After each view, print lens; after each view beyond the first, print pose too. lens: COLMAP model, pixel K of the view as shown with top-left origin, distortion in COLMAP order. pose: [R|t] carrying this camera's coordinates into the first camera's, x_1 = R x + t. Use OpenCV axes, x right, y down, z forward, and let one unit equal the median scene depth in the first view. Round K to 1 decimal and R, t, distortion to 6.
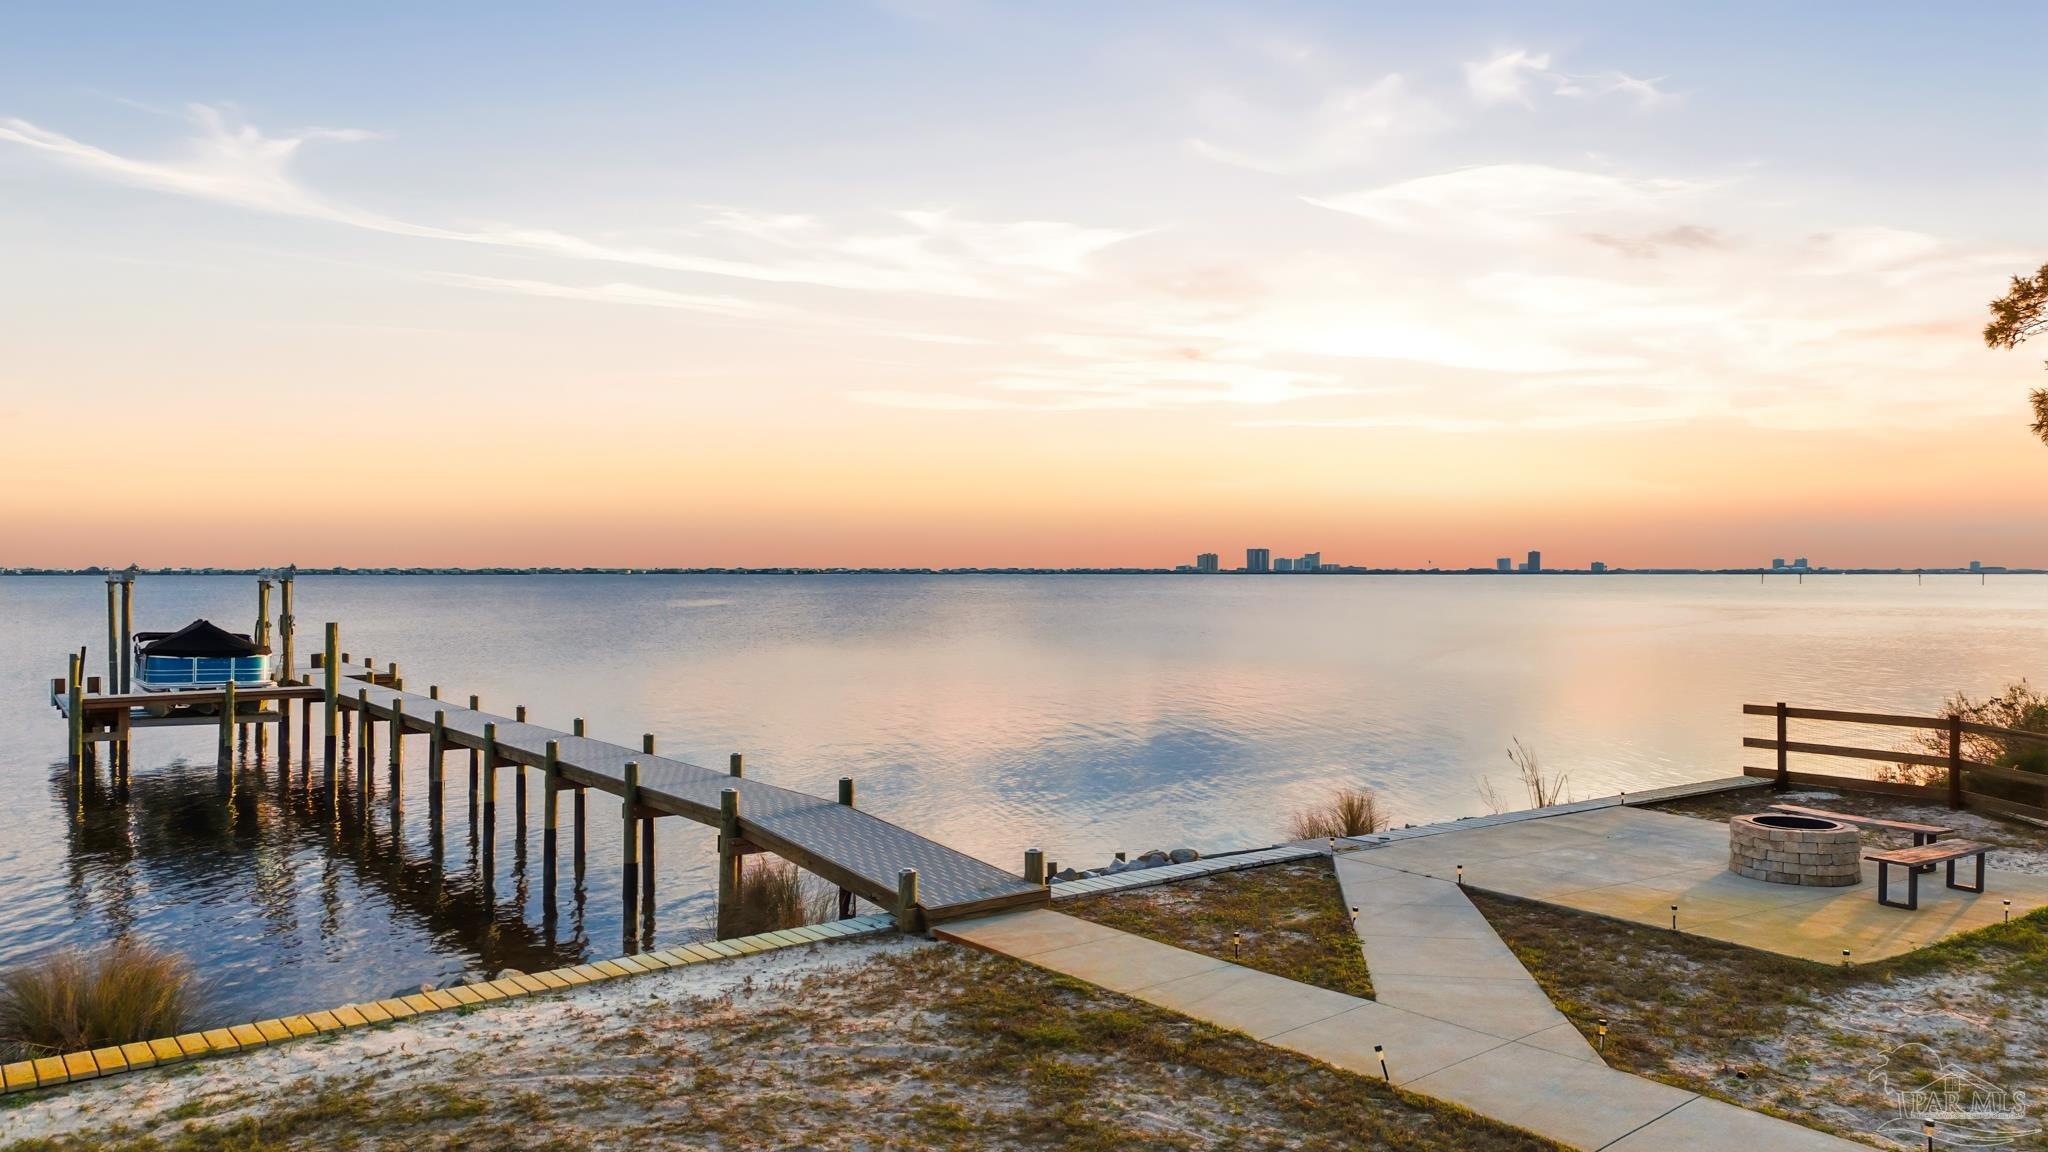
lens RADIAL K [[1541.0, 0, 1011.1], [0, 1541.0, 567.3], [0, 0, 1]] dist [0.103146, -0.083104]
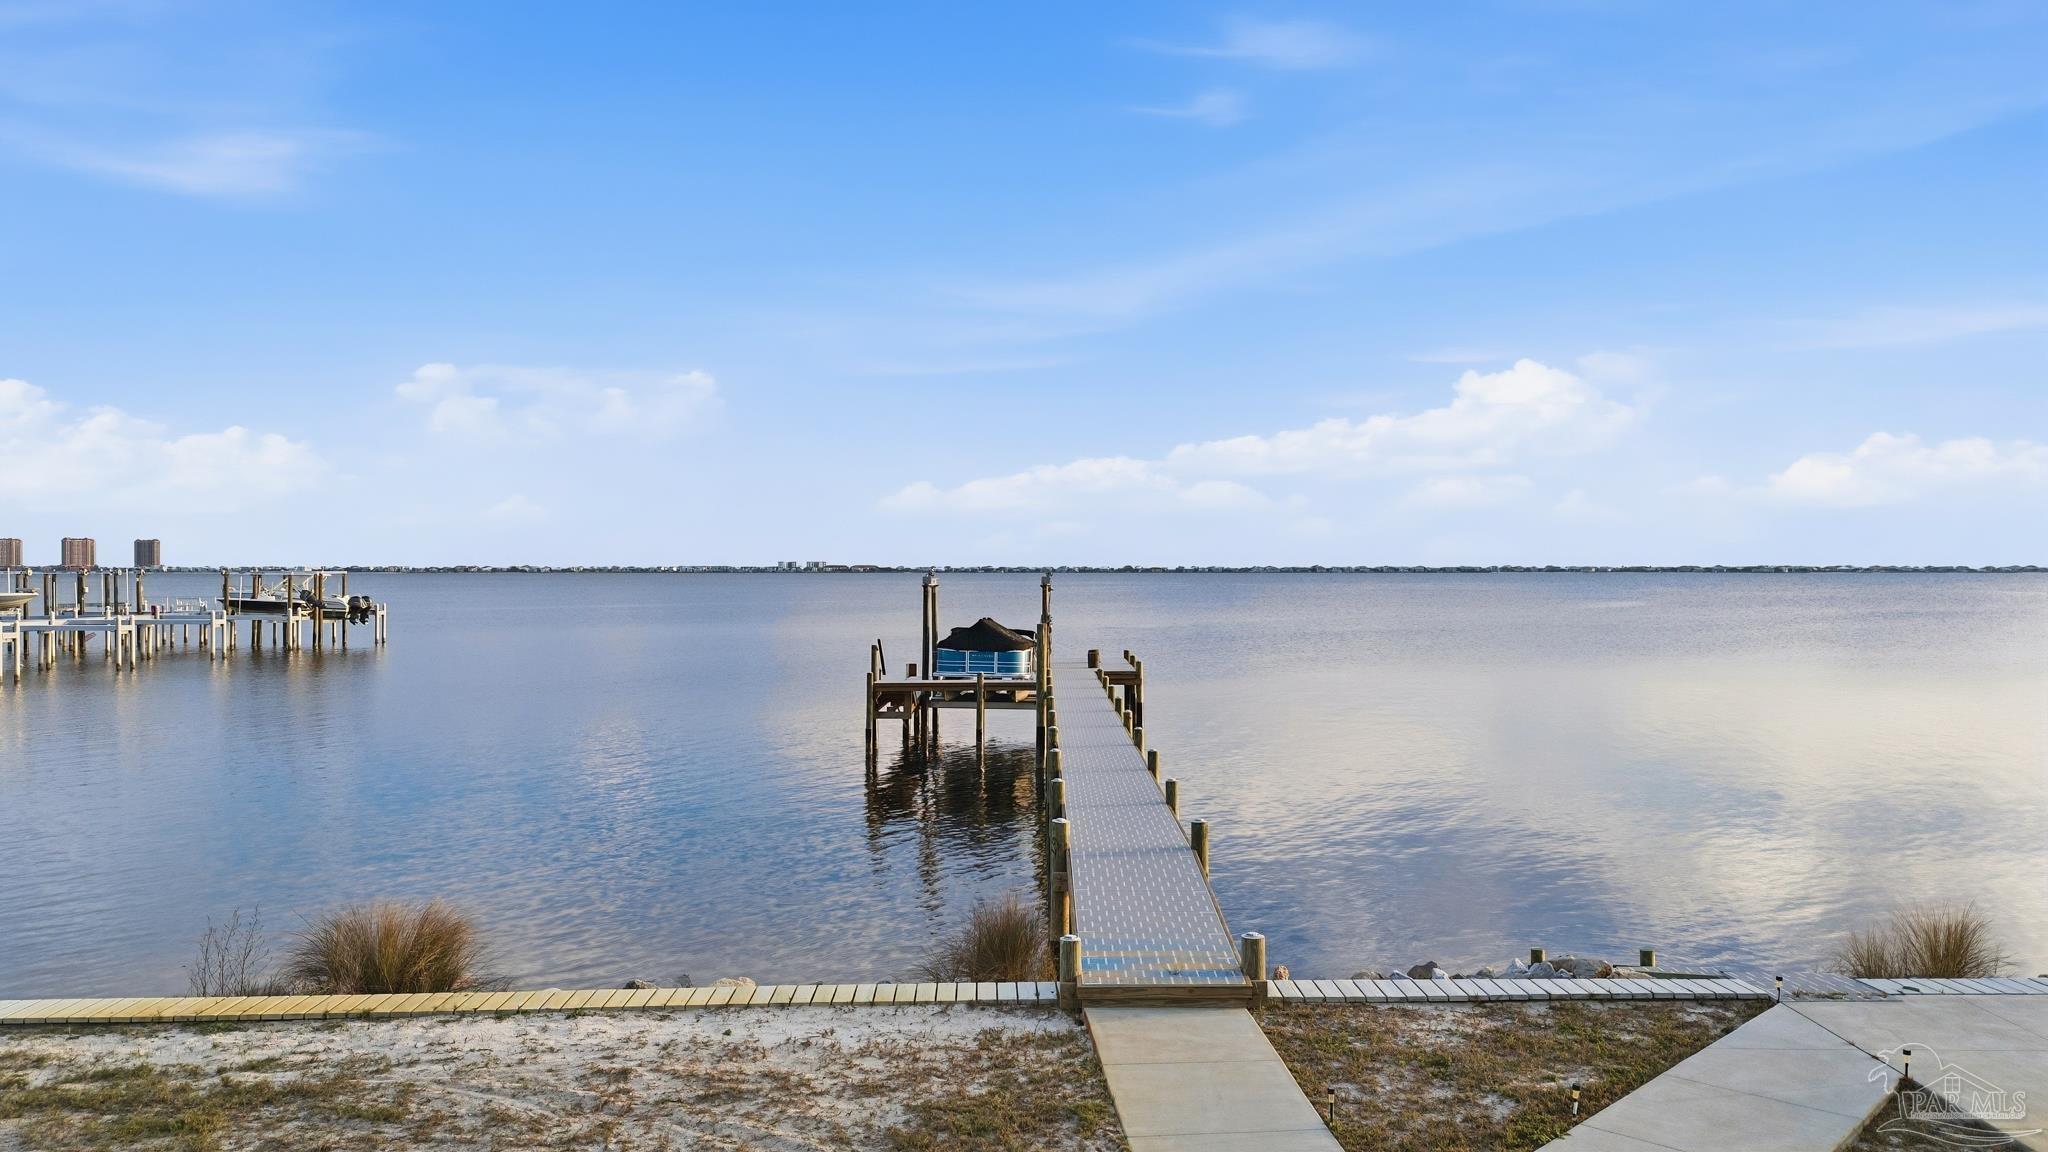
lens RADIAL K [[1541.0, 0, 1011.1], [0, 1541.0, 567.3], [0, 0, 1]] dist [0.103146, -0.083104]
pose [[0.804626, -0.001249, -0.593780, 0.535861], [0.002642, 0.999995, 0.001476, -0.015896], [0.593776, -0.002756, 0.804626, 0.359480]]
